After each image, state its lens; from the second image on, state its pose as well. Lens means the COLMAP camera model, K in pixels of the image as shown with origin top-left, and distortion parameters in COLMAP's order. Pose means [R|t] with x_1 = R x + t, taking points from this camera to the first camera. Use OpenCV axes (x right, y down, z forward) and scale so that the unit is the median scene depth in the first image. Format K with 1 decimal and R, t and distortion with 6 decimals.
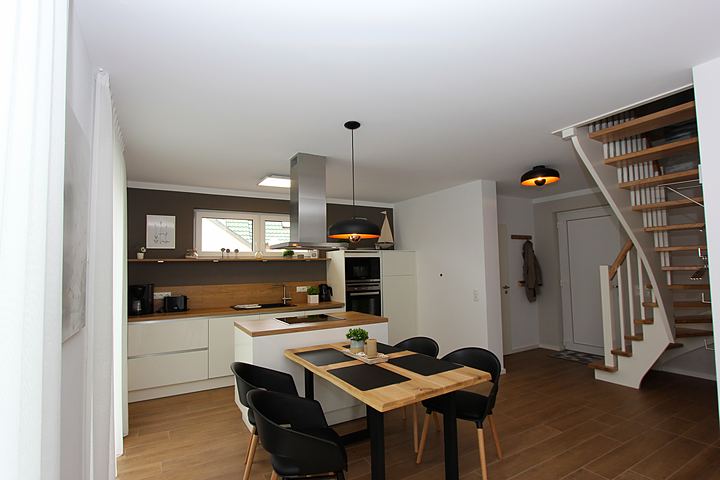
lens RADIAL K [[376.8, 0, 364.4], [0, 376.8, 243.0], [0, 0, 1]] dist [-0.015785, -0.003834]
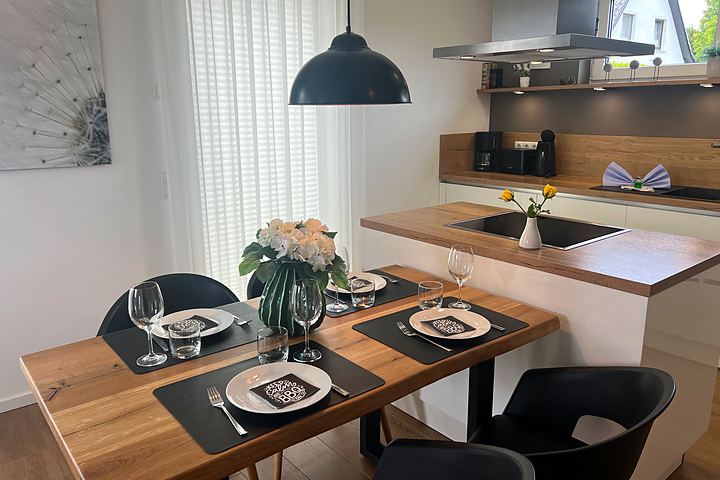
lens RADIAL K [[551.9, 0, 355.2], [0, 551.9, 238.8], [0, 0, 1]] dist [0.054055, 0.001434]
pose [[0.151804, 0.250160, -0.956230, 0.319004], [0.075496, 0.961681, 0.263571, 0.017588], [0.985523, -0.112203, 0.127101, 0.512825]]
